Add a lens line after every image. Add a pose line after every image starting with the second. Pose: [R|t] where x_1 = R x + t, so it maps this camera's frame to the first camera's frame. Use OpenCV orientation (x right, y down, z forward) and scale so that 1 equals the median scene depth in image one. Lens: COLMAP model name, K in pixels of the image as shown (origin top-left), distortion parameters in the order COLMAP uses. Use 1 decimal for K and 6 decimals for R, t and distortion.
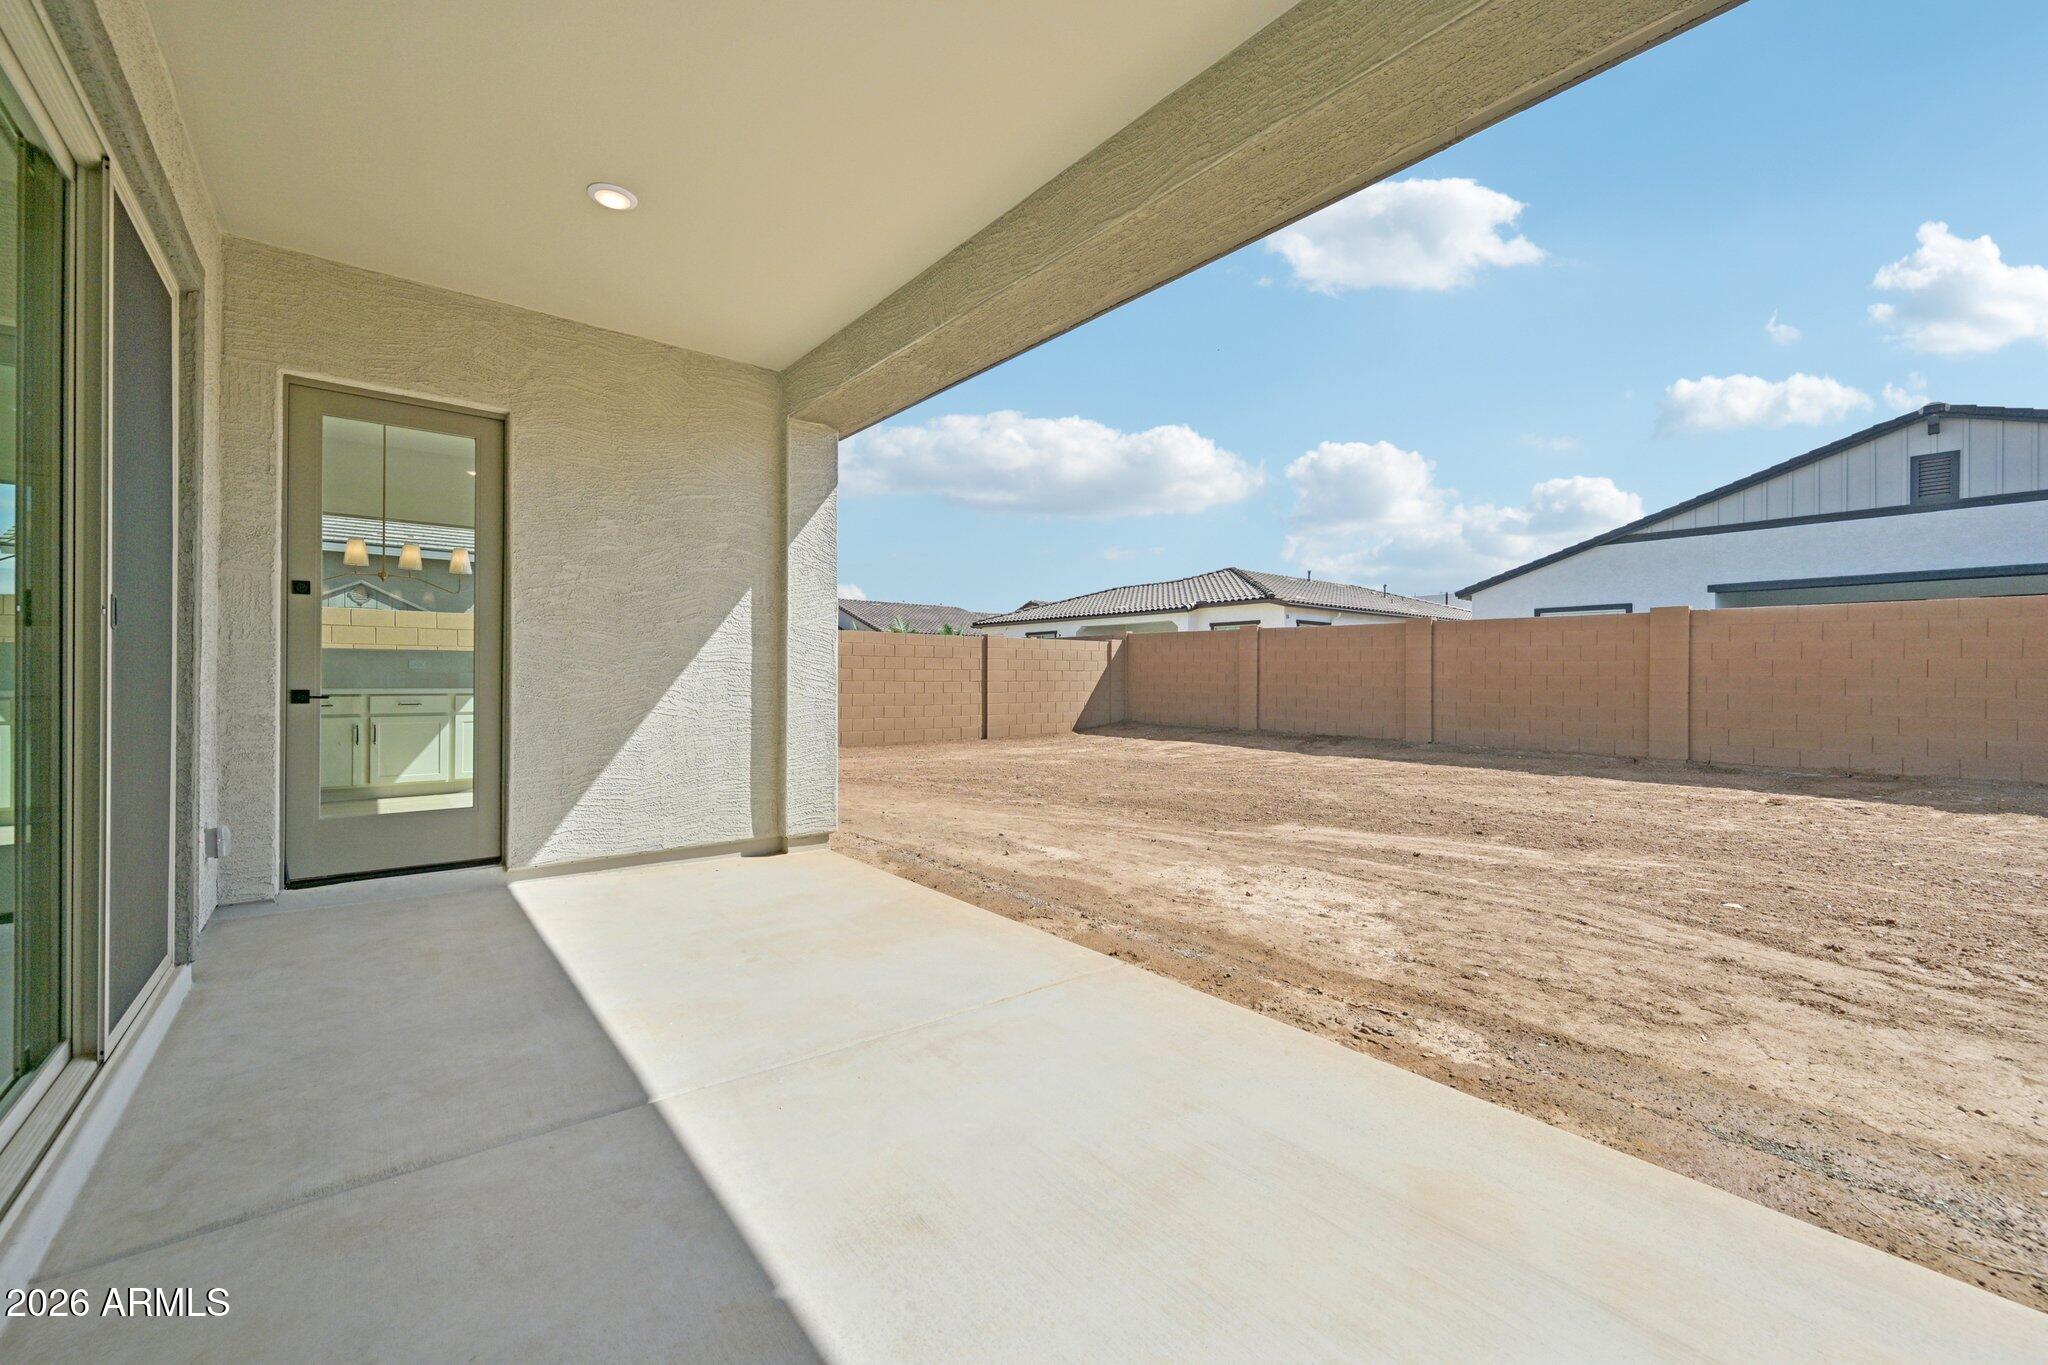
lens RADIAL K [[814.4, 0, 1019.4], [0, 814.4, 675.0], [0, 0, 1]] dist [0.001567, 0.000026]
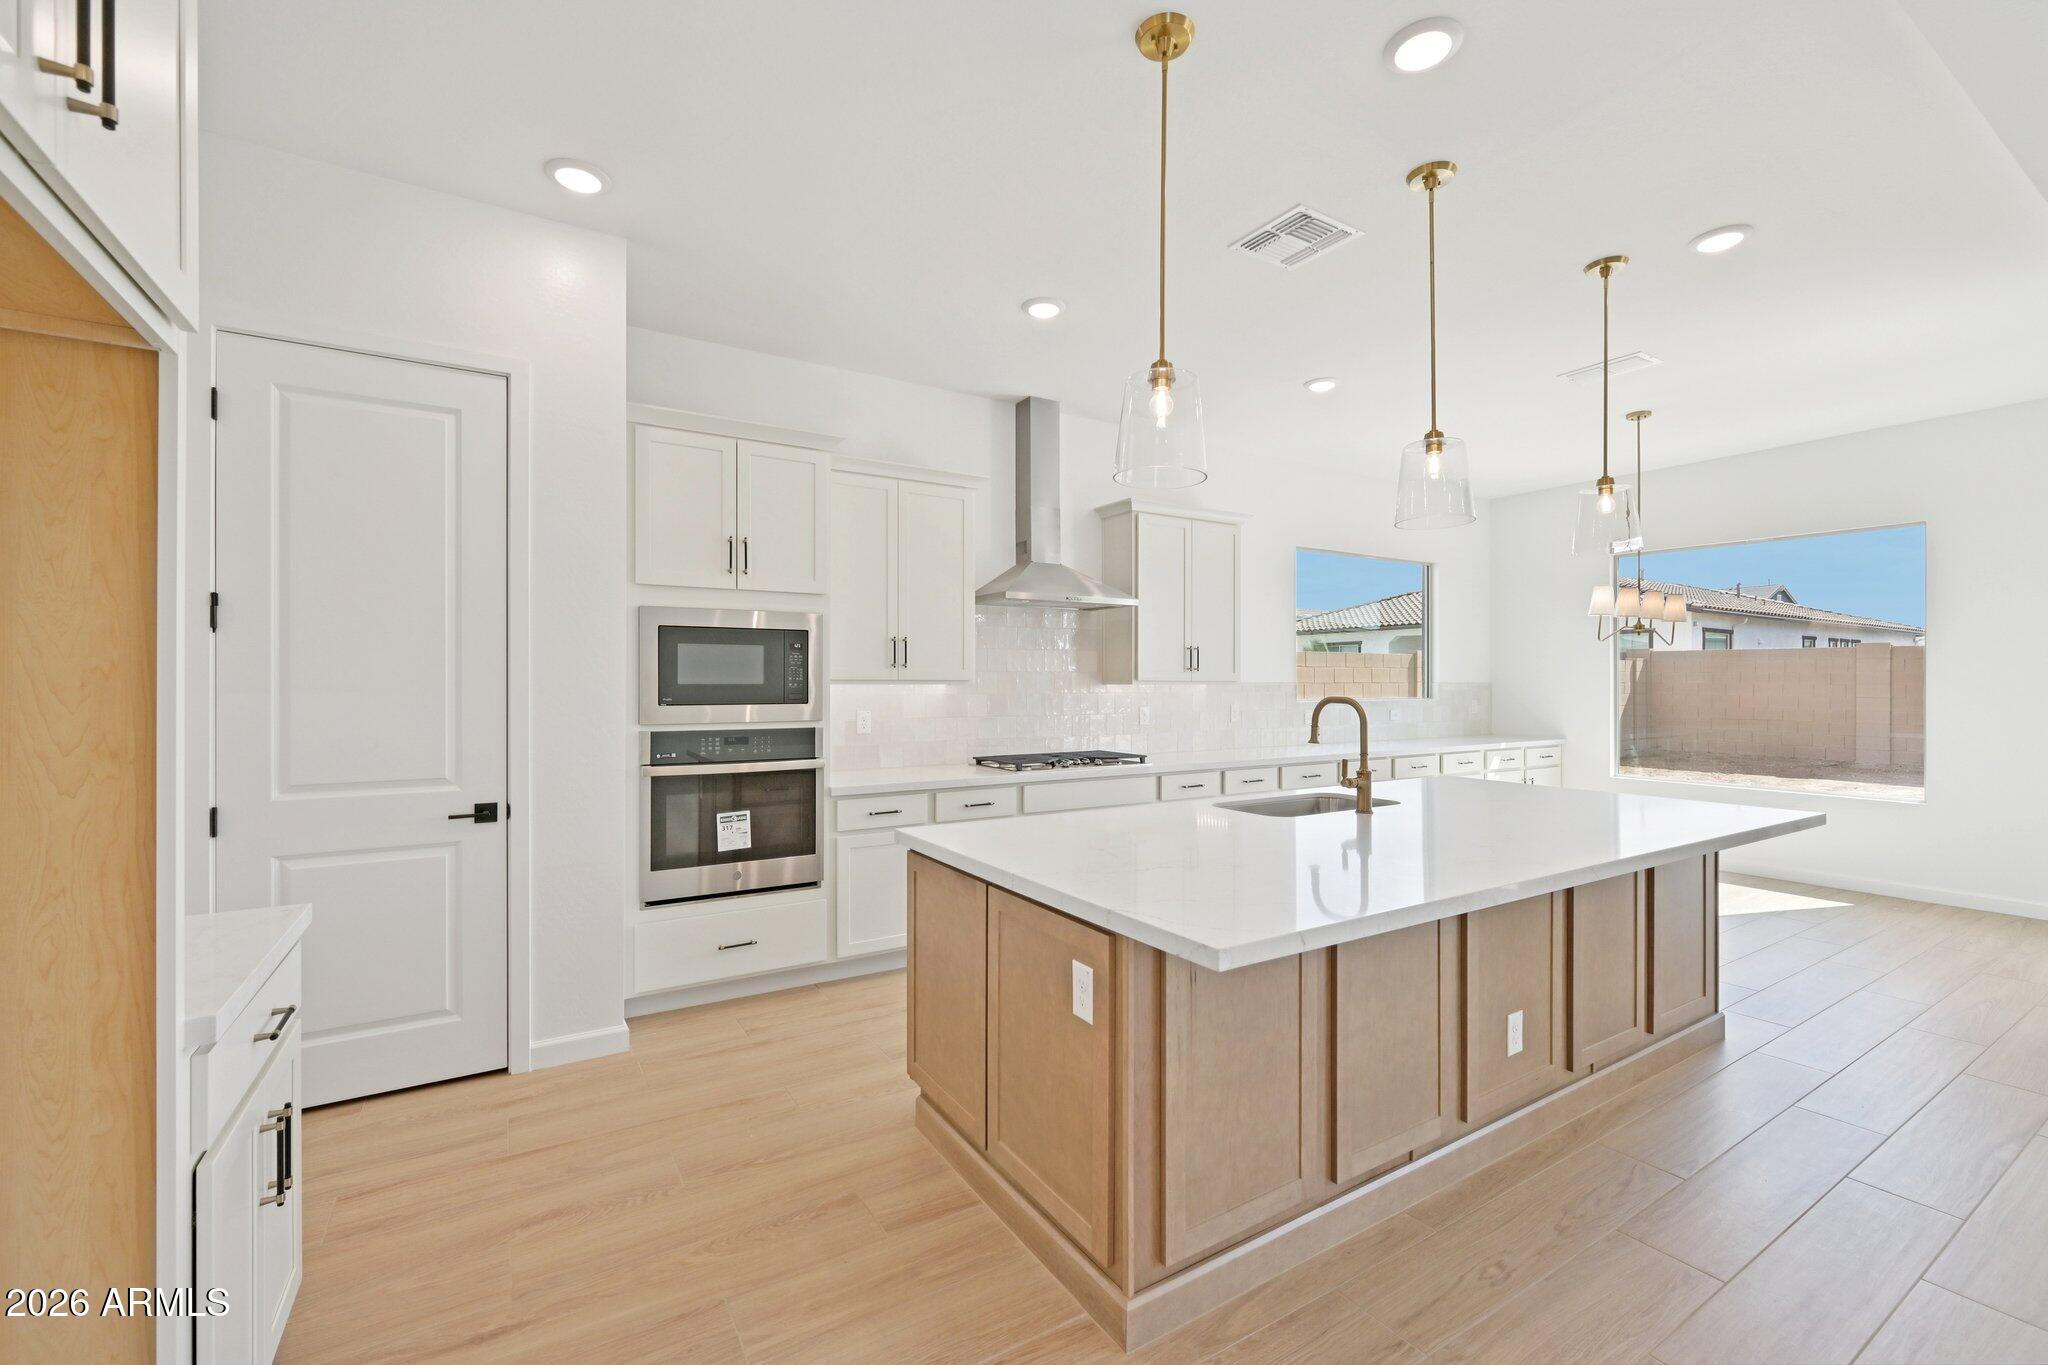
lens RADIAL K [[850.8, 0, 1028.1], [0, 850.8, 684.7], [0, 0, 1]] dist [-0.000058, 0.000022]
pose [[0.992009, -0.005120, -0.126063, -0.400216], [0.005459, 0.999982, 0.002347, -0.020054], [0.126049, -0.003017, 0.992019, 0.002829]]
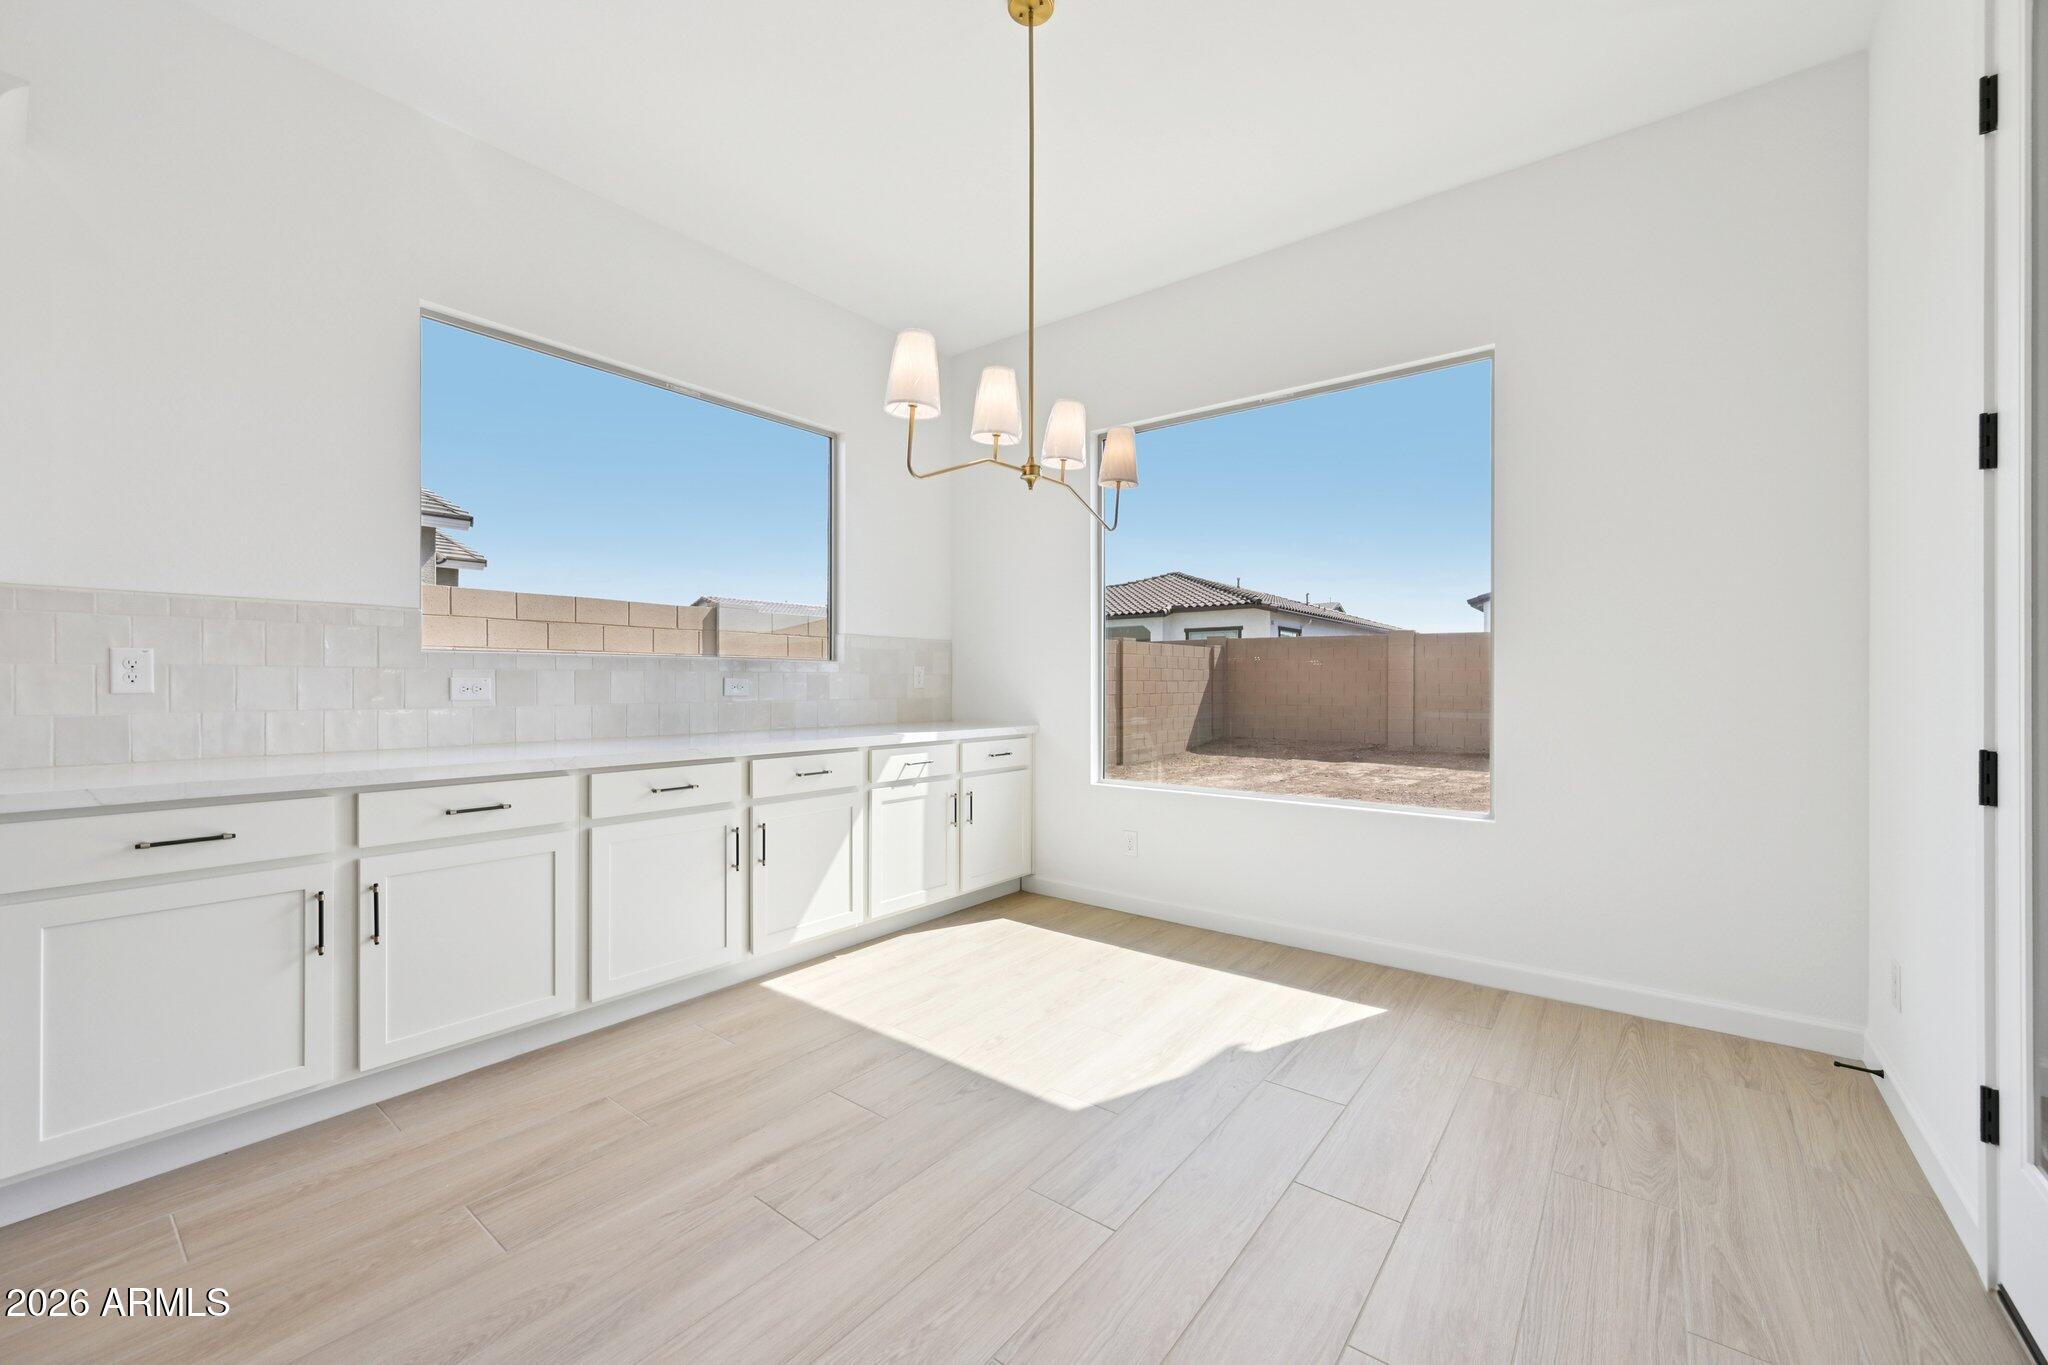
lens RADIAL K [[804.3, 0, 1024.0], [0, 804.3, 682.5], [0, 0, 1]] dist [0.000796, -0.000023]
pose [[0.974846, -0.004036, 0.222842, -0.264575], [0.003429, 0.999989, 0.003107, -0.006421], [-0.222853, -0.002265, 0.974850, 0.188398]]
